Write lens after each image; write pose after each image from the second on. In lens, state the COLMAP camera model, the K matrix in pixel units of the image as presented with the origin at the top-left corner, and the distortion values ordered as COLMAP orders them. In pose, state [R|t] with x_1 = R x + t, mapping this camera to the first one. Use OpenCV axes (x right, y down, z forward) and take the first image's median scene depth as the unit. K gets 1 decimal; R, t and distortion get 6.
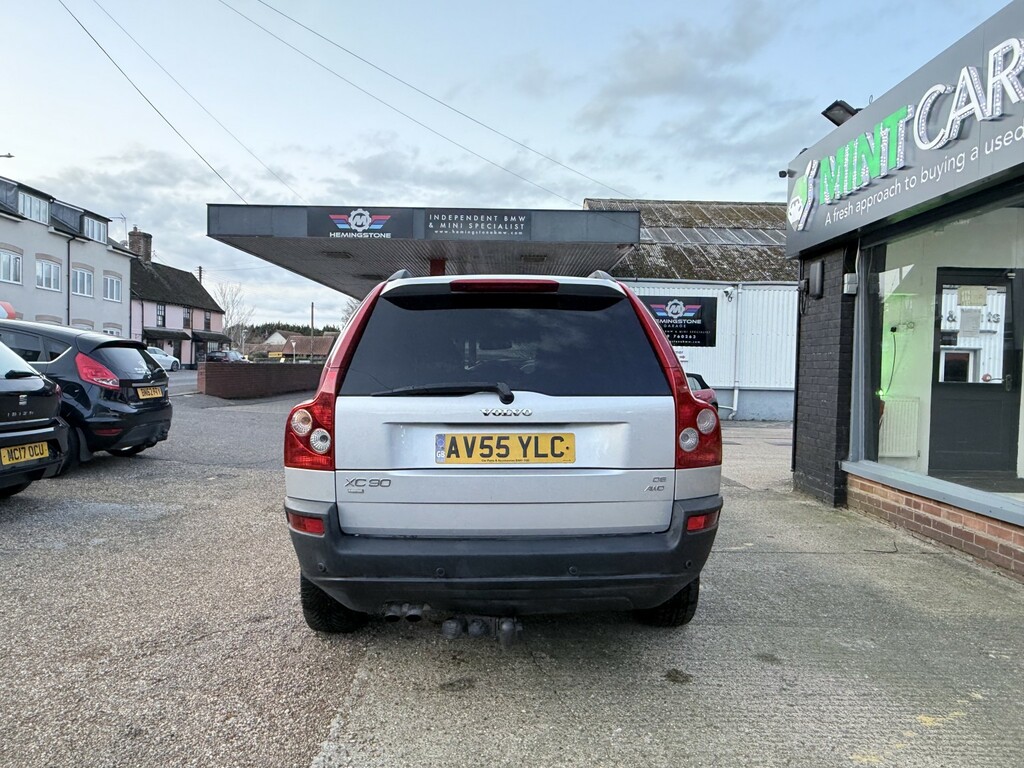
lens RADIAL K [[678.0, 0, 505.2], [0, 678.0, 383.5], [0, 0, 1]] dist [-0.001258, 0.001227]
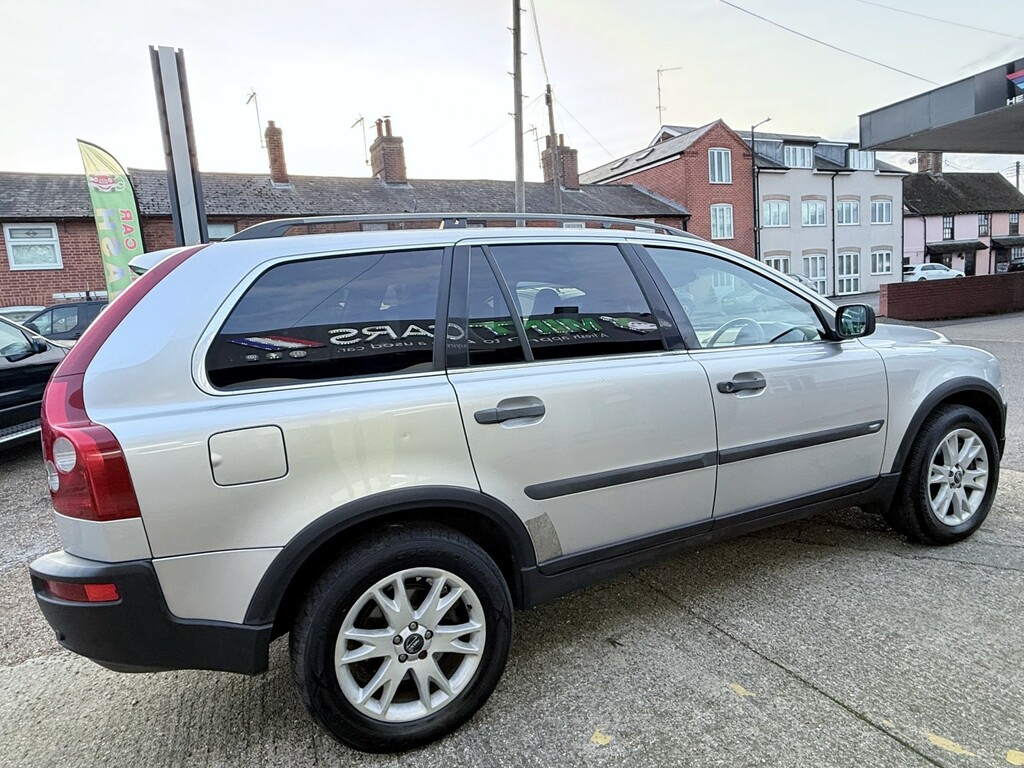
lens RADIAL K [[612.0, 0, 507.5], [0, 612.0, 383.8], [0, 0, 1]] dist [0.002935, -0.001936]
pose [[0.387982, 0.060970, -0.919648, 0.174272], [0.065317, 0.993482, 0.093421, -0.007655], [0.919349, -0.096315, 0.381471, 0.196970]]
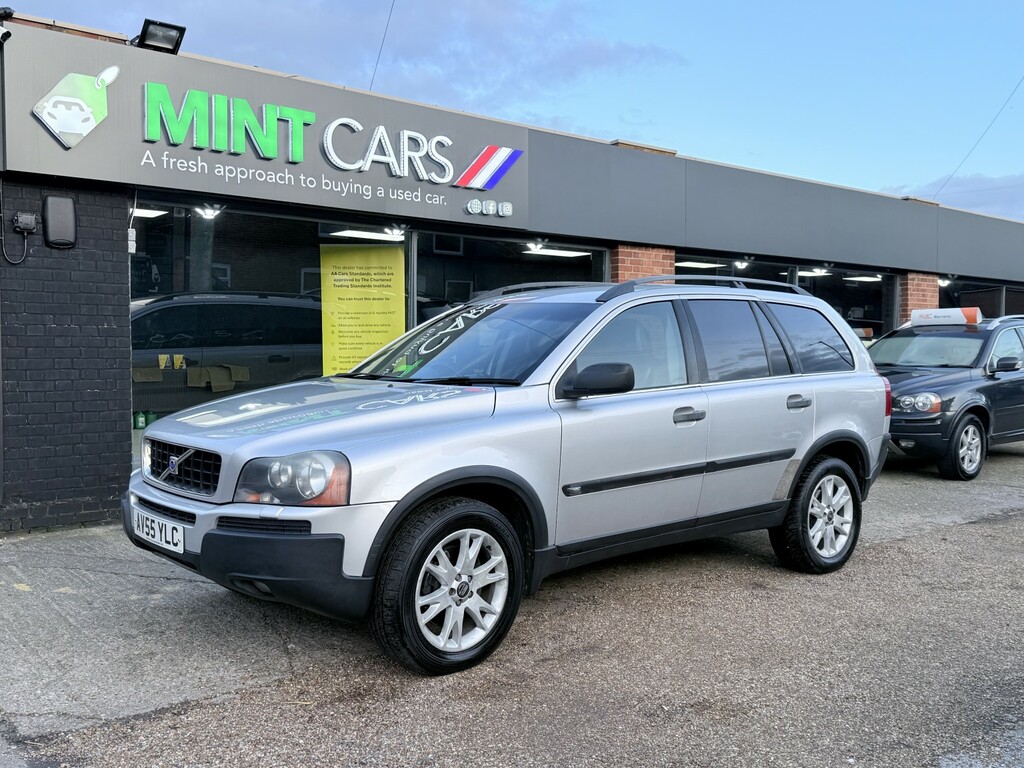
lens RADIAL K [[946.1, 0, 508.3], [0, 946.1, 384.6], [0, 0, 1]] dist [0.063249, 0.000000]
pose [[-0.640268, -0.046235, 0.766759, -0.258843], [0.005592, 0.997880, 0.064841, -0.019125], [-0.768131, 0.045803, -0.638652, 0.545981]]
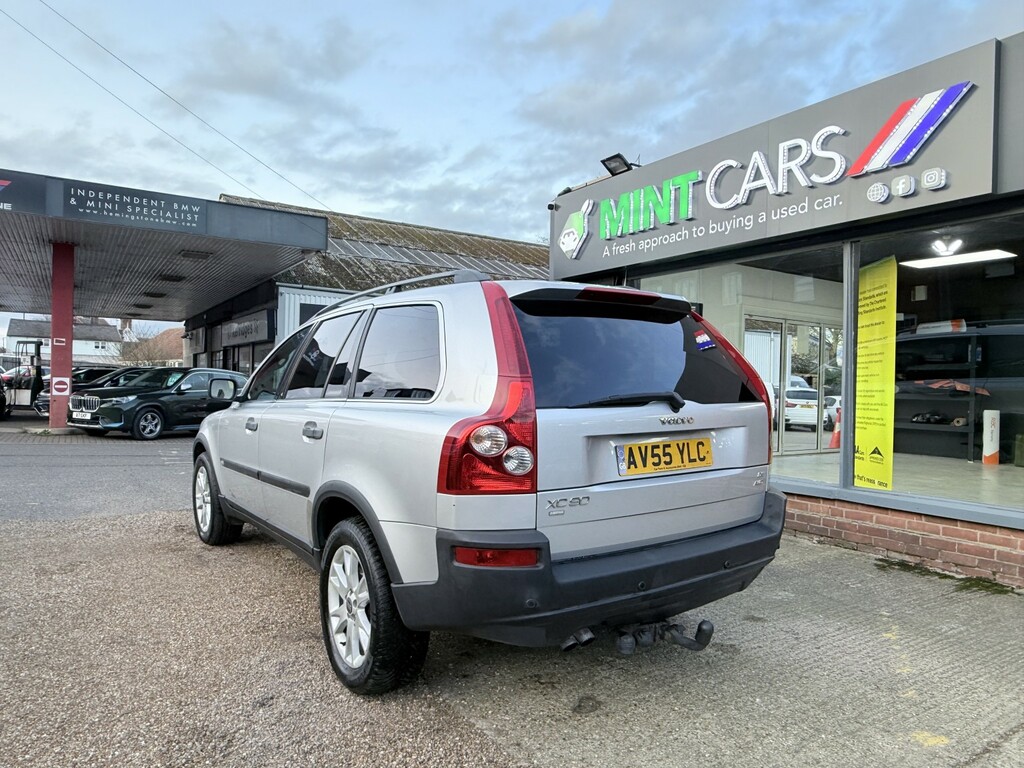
lens RADIAL K [[678.0, 0, 506.6], [0, 678.0, 388.2], [0, 0, 1]] dist [-0.001258, 0.001227]
pose [[0.835980, -0.006821, 0.548717, -0.122621], [0.011548, 0.999920, -0.005164, -0.000683], [-0.548638, 0.010653, 0.835992, 0.044053]]
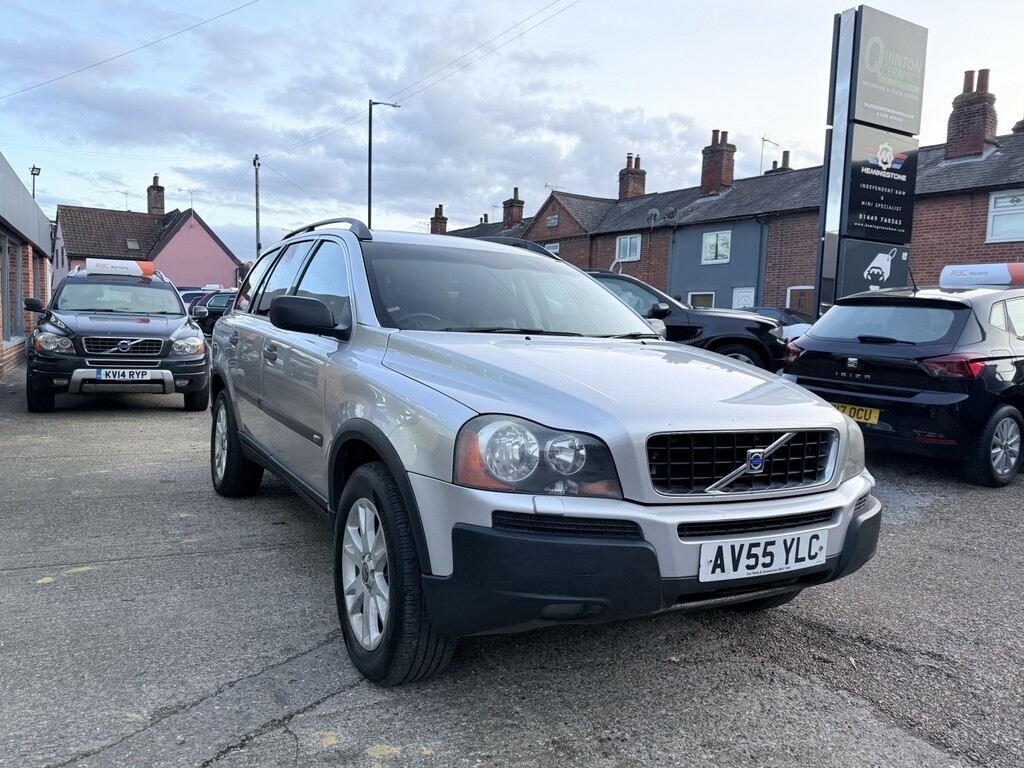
lens RADIAL K [[767.7, 0, 512.4], [0, 767.7, 388.1], [0, 0, 1]] dist [0.063648, -0.089746]
pose [[-0.883006, -0.008772, -0.469280, 0.100474], [-0.063325, 0.992910, 0.100594, -0.007434], [0.465071, 0.118542, -0.877301, 0.558781]]
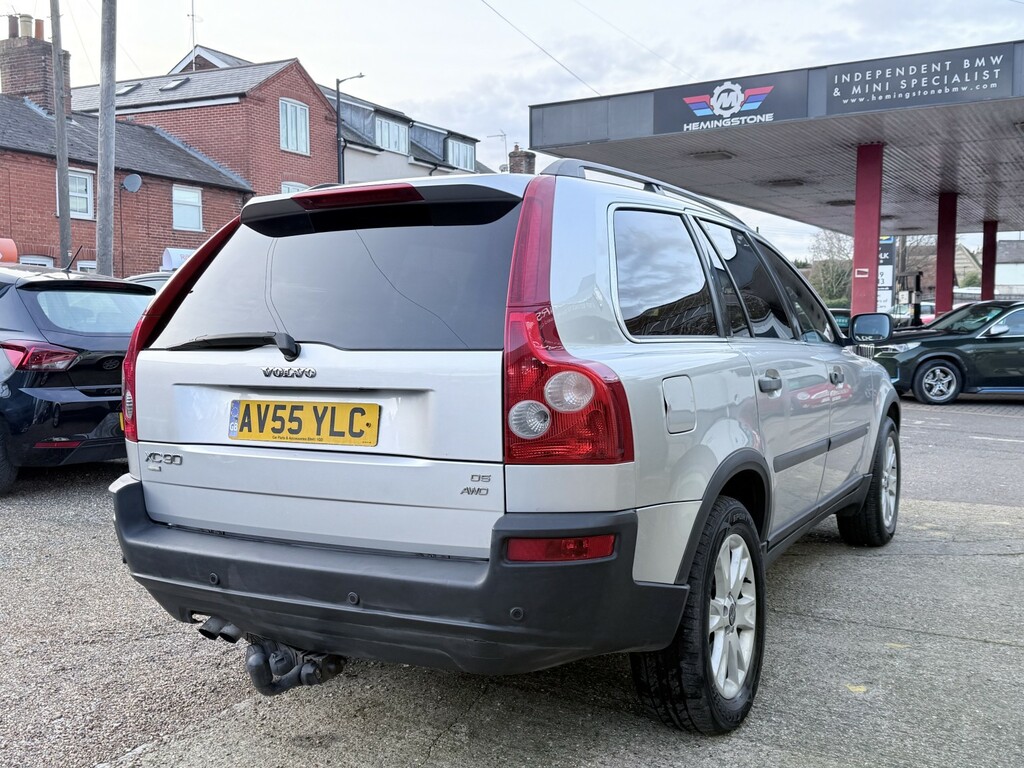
lens RADIAL K [[1002.0, 0, 505.0], [0, 1002.0, 378.5], [0, 0, 1]] dist [0.030287, 0.000000]
pose [[0.853473, 0.013207, -0.520970, 0.119846], [0.003297, 0.999522, 0.030740, 0.002666], [0.521127, -0.027953, 0.853021, 0.031668]]
